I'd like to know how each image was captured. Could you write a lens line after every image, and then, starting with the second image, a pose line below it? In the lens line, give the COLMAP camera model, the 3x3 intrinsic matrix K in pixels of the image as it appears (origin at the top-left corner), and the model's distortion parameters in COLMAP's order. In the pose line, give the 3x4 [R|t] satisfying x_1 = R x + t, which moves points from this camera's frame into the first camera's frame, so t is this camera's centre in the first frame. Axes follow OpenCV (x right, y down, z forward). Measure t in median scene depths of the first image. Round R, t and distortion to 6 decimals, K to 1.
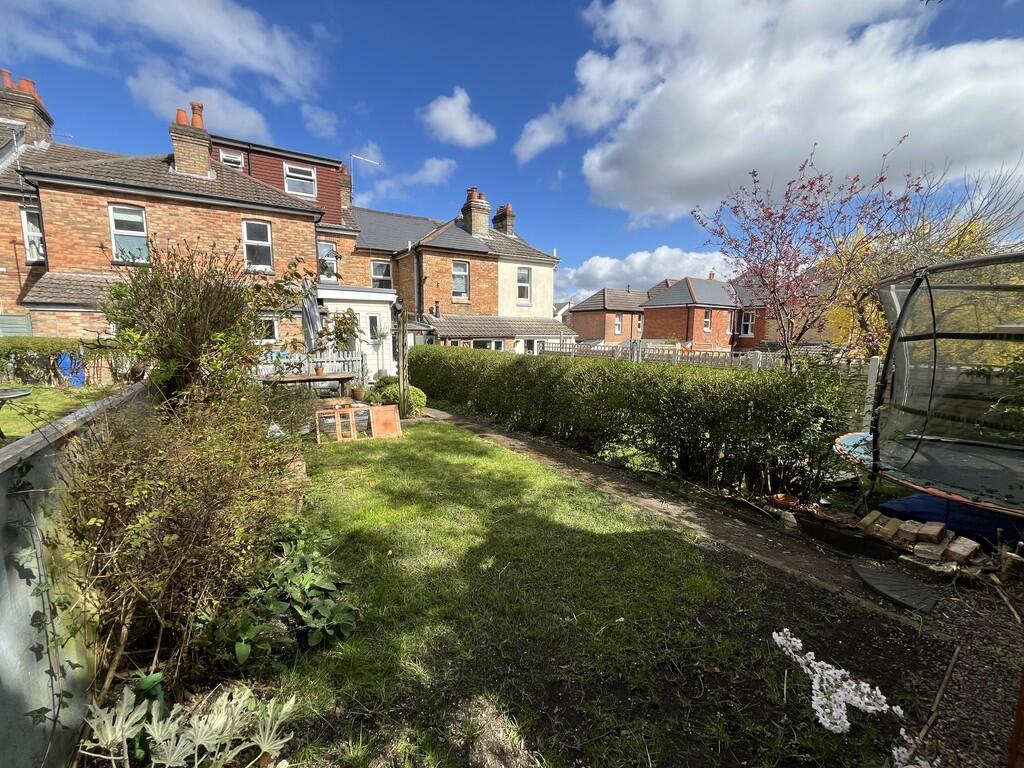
lens RADIAL K [[414.1, 0, 508.4], [0, 414.1, 386.9], [0, 0, 1]] dist [-0.002663, -0.000380]
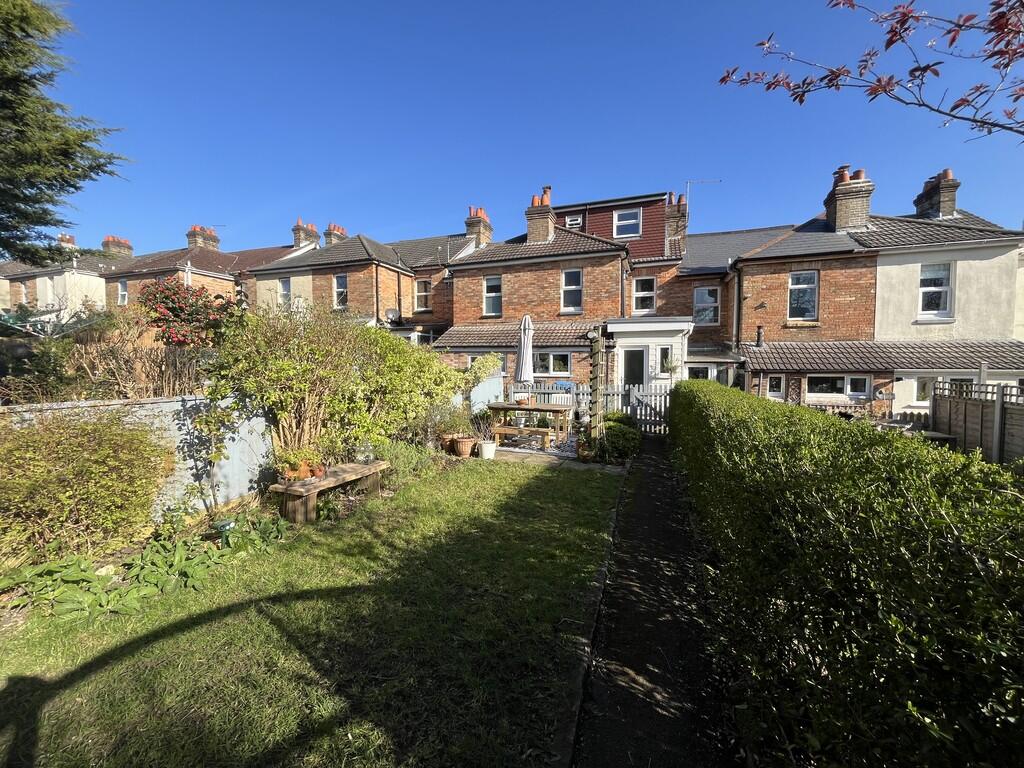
lens RADIAL K [[414.1, 0, 508.5], [0, 414.1, 386.9], [0, 0, 1]] dist [-0.002663, -0.000380]
pose [[0.613176, 0.036632, -0.789097, 0.195464], [-0.103293, 0.994066, -0.034117, -0.019697], [0.783164, 0.102428, 0.613321, 0.190446]]
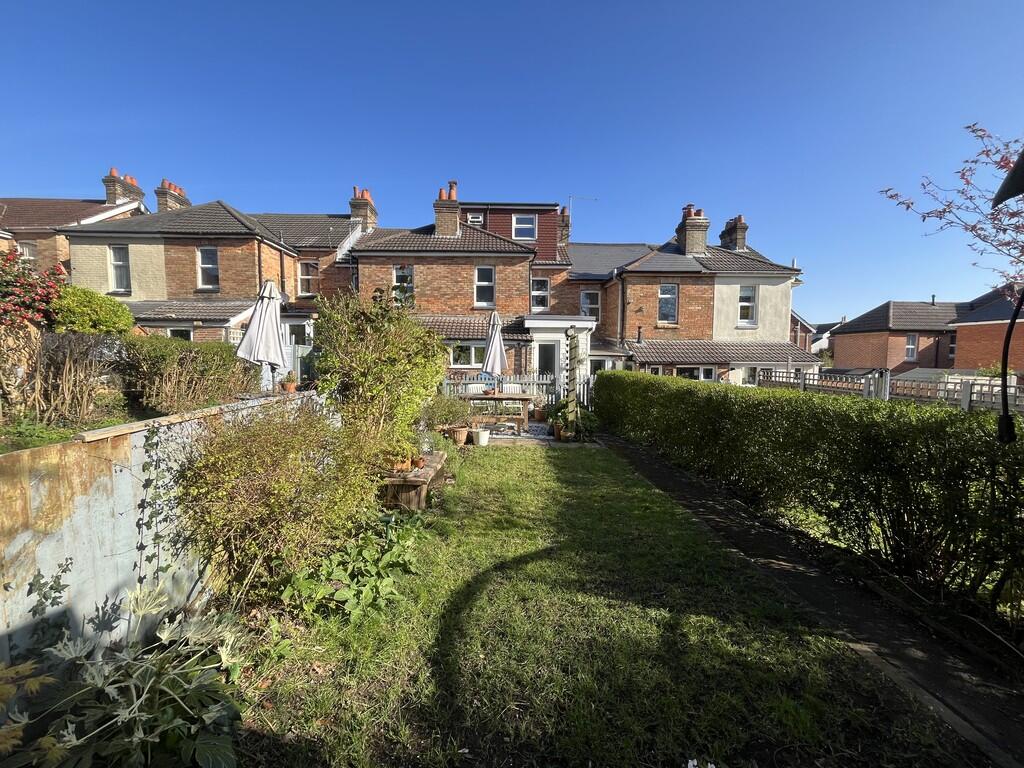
lens RADIAL K [[414.1, 0, 508.5], [0, 414.1, 386.9], [0, 0, 1]] dist [-0.002663, -0.000380]
pose [[0.857810, 0.038051, -0.512557, 0.081549], [-0.071006, 0.996467, -0.044858, -0.000569], [0.509039, 0.074875, 0.857481, 0.025465]]
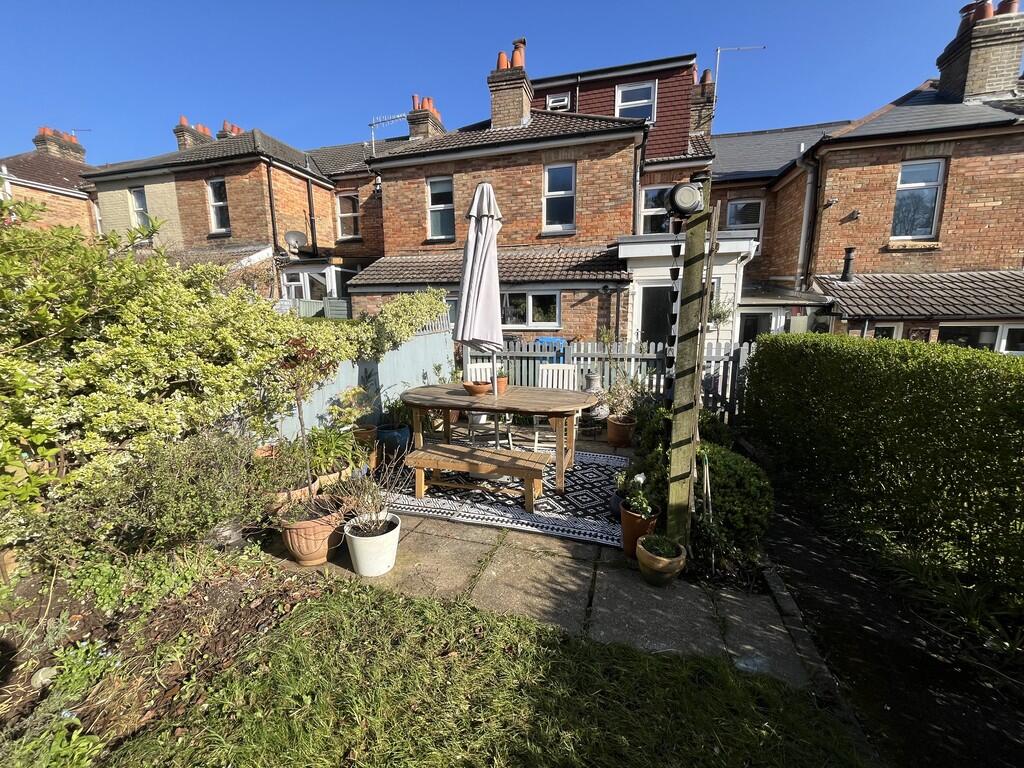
lens RADIAL K [[414.1, 0, 506.6], [0, 414.1, 385.8], [0, 0, 1]] dist [-0.002663, -0.000380]
pose [[0.667283, 0.113327, -0.736132, -0.074035], [-0.090282, 0.993376, 0.071092, -0.045146], [0.739312, 0.019021, 0.673094, 0.424861]]
